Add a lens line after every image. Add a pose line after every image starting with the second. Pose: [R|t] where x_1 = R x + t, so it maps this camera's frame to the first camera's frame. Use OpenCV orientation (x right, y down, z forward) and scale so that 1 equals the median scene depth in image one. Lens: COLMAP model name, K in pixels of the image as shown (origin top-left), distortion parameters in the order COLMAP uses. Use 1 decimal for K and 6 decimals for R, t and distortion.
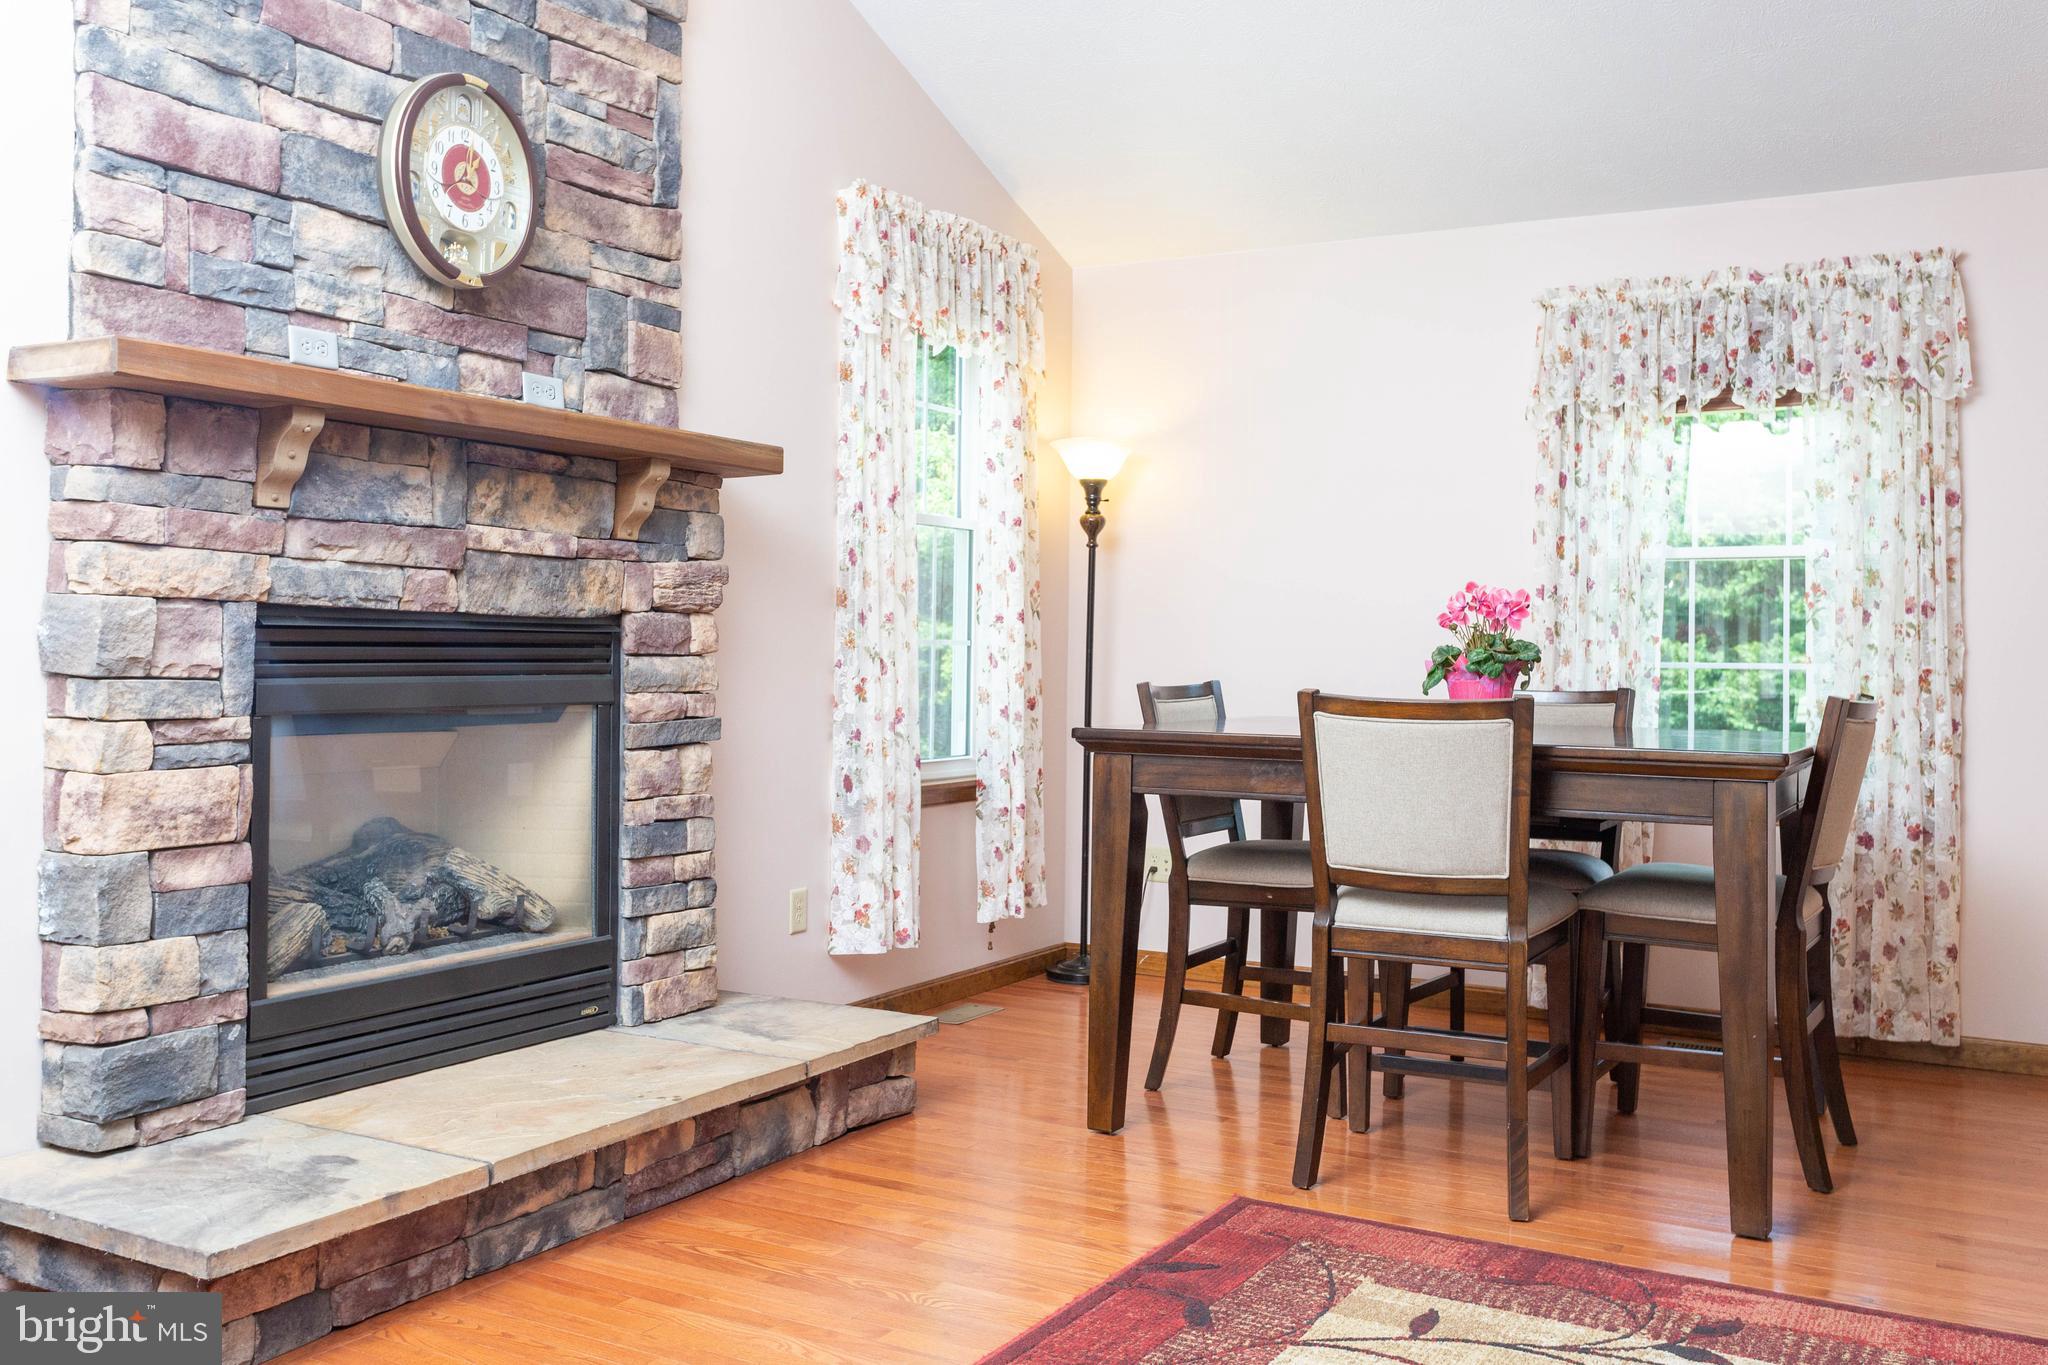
lens RADIAL K [[1806.3, 0, 1007.7], [0, 1806.3, 634.0], [0, 0, 1]] dist [-0.001152, 0.008510]
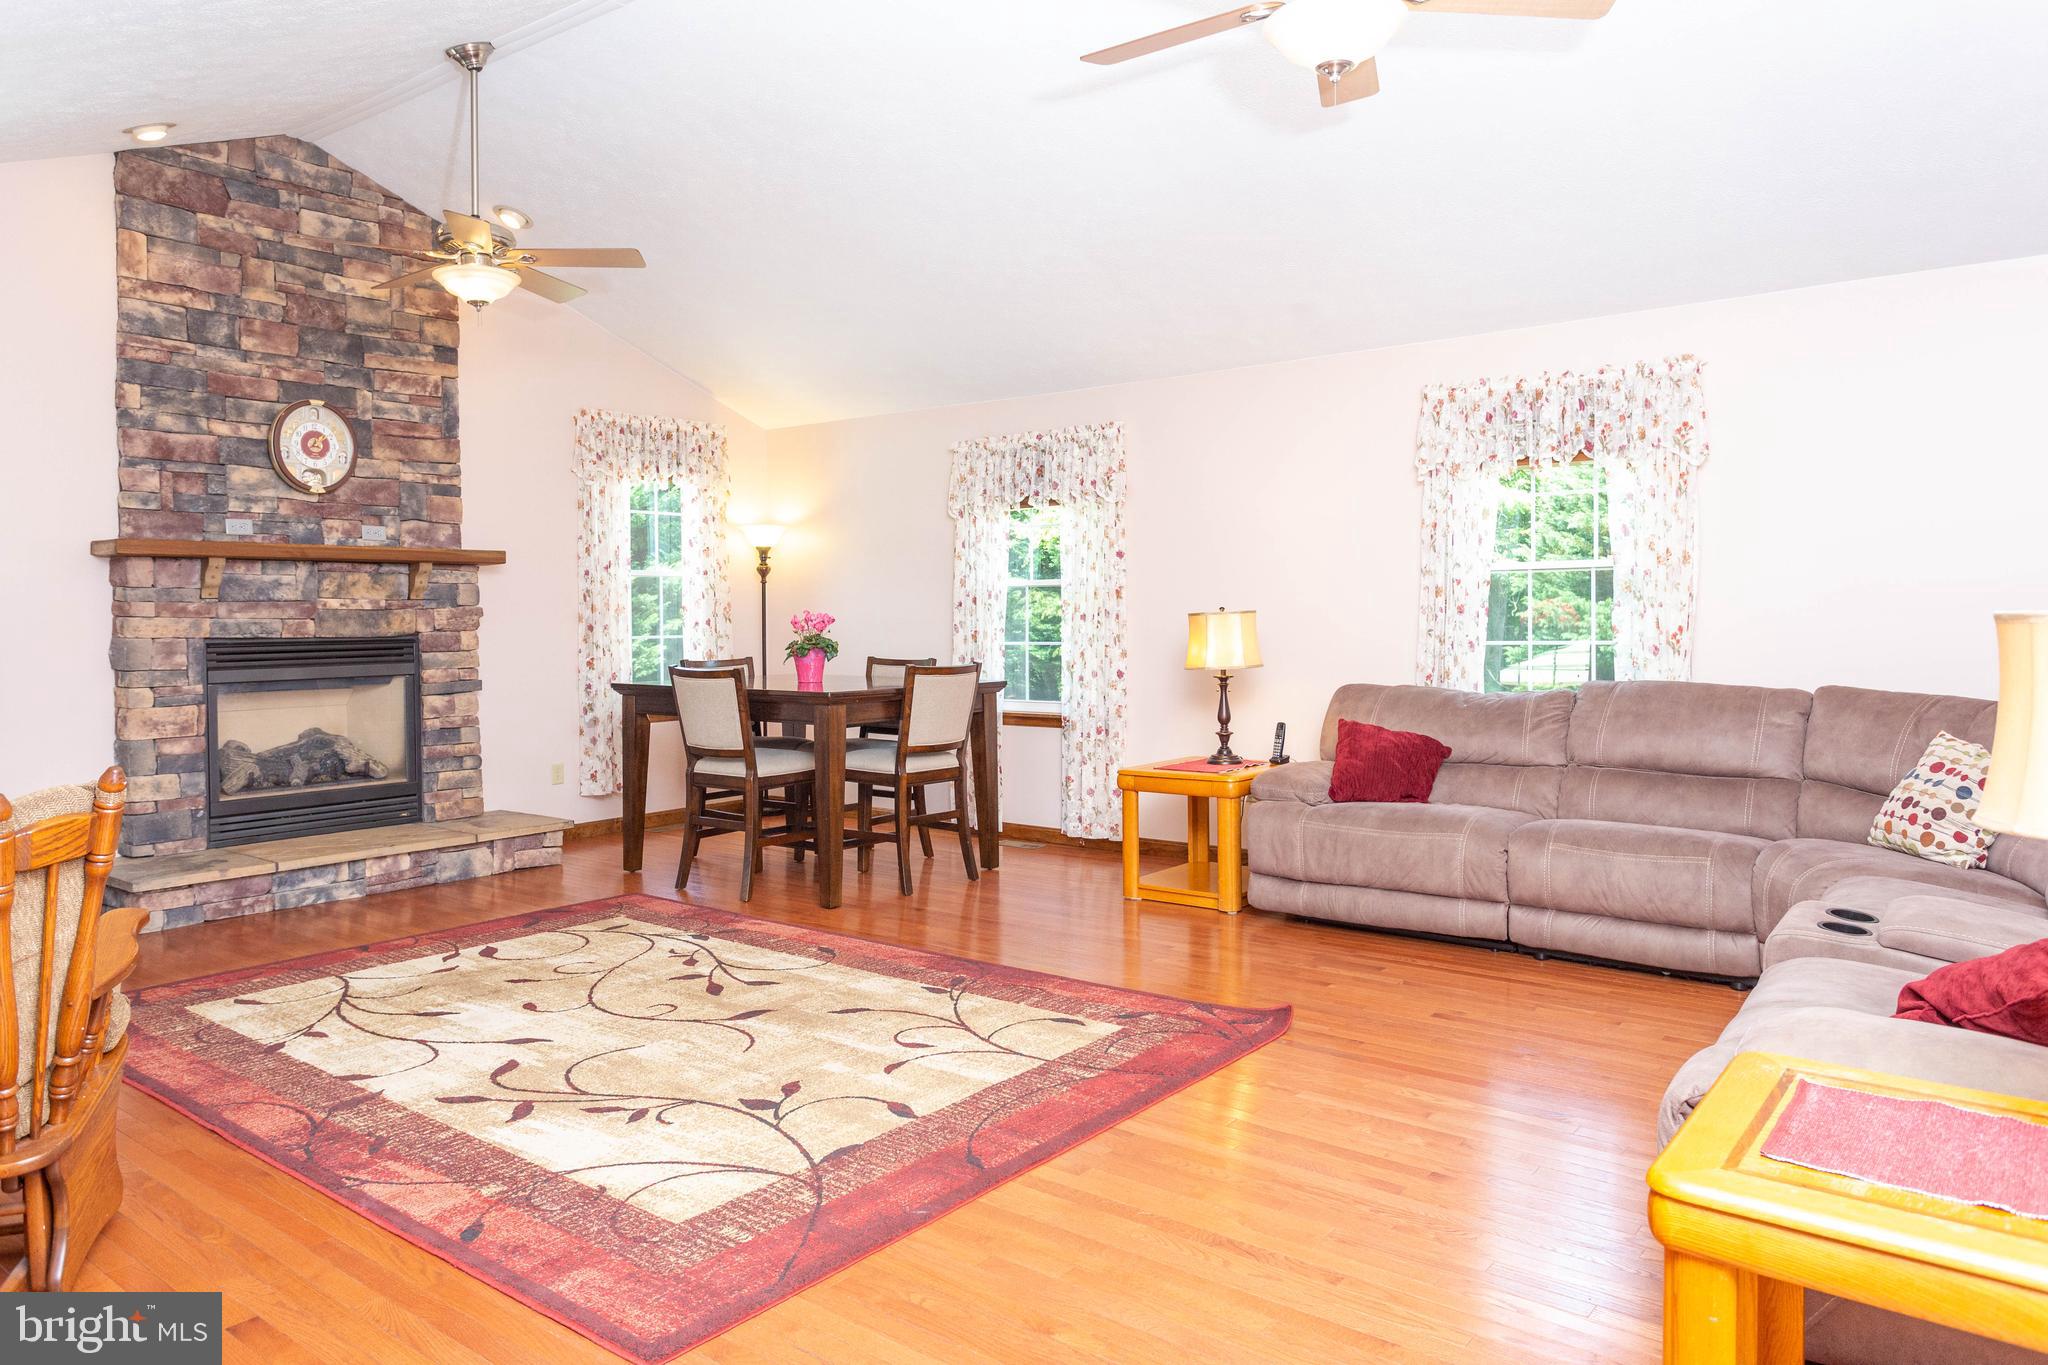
lens RADIAL K [[1367.2, 0, 1017.2], [0, 1367.2, 645.4], [0, 0, 1]] dist [-0.007710, 0.008729]
pose [[0.989156, -0.017103, -0.145869, 0.725753], [0.021891, 0.999271, 0.031287, -0.031630], [0.145228, -0.034141, 0.988809, -0.508886]]
